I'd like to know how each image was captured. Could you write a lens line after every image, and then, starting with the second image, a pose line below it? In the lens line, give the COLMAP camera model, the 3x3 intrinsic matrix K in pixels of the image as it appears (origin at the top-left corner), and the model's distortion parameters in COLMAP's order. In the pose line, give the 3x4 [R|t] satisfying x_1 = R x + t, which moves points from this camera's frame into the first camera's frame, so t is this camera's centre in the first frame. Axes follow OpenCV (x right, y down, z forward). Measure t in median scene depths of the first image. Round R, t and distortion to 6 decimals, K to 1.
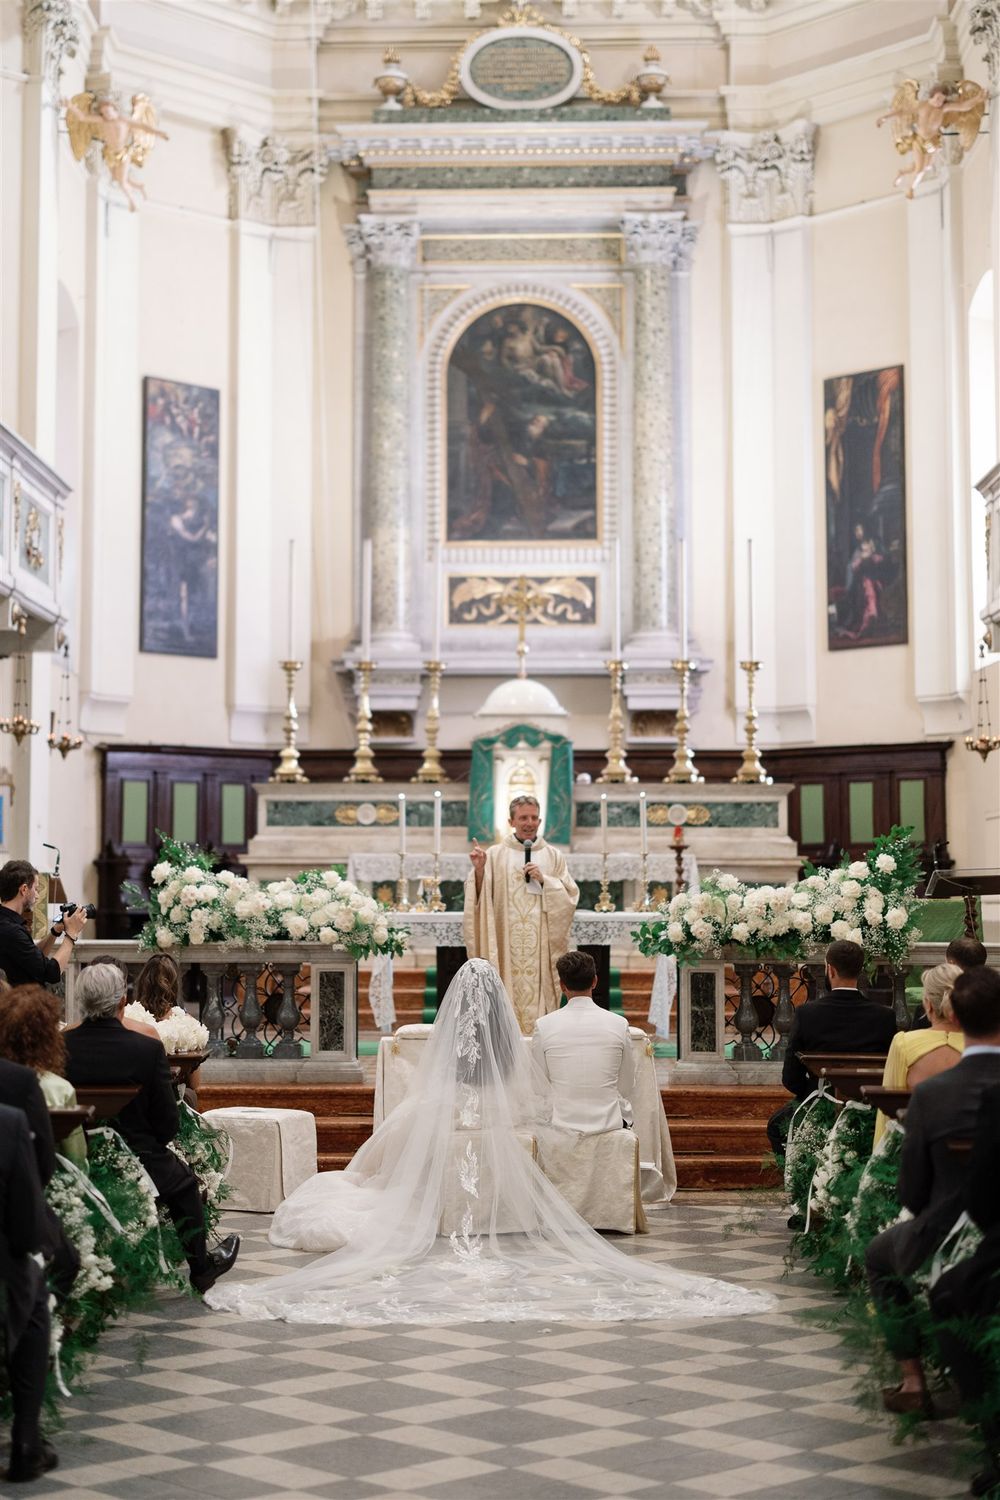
lens RADIAL K [[2159.8, 0, 500.0], [0, 2159.8, 750.0], [0, 0, 1]] dist [-0.025947, -0.011895]
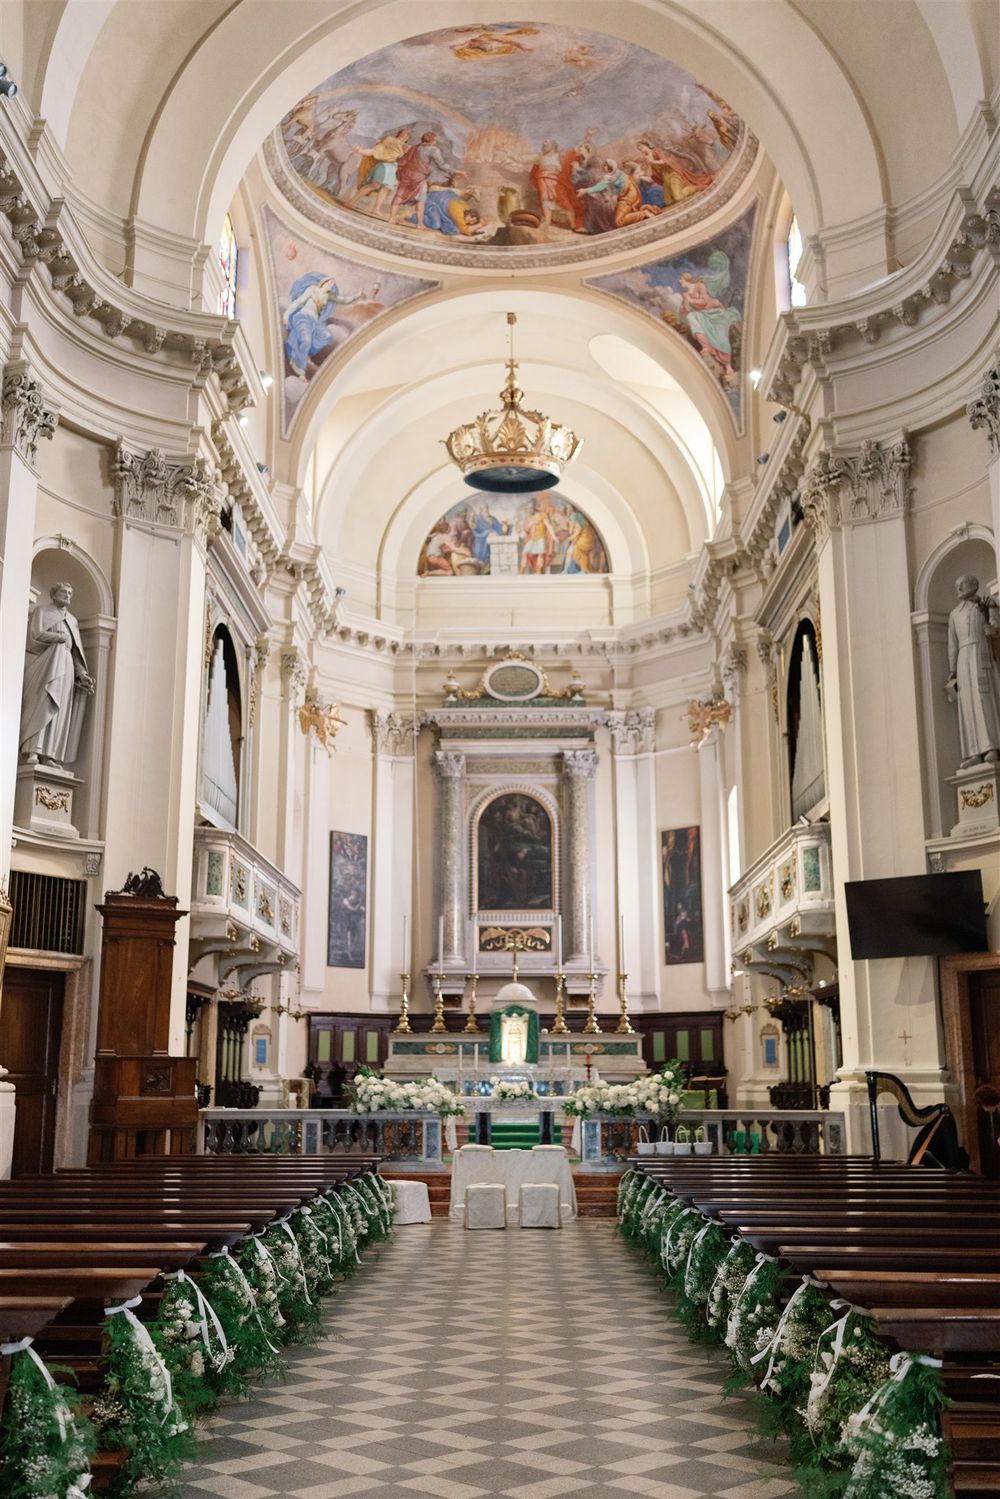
lens RADIAL K [[1538.9, 0, 500.0], [0, 1538.9, 749.5], [0, 0, 1]] dist [0.006515, 0.003709]
pose [[0.999992, -0.002370, -0.003096, 0.000829], [0.001894, 0.989339, -0.145621, -0.036110], [0.003408, 0.145614, 0.989336, -0.469275]]
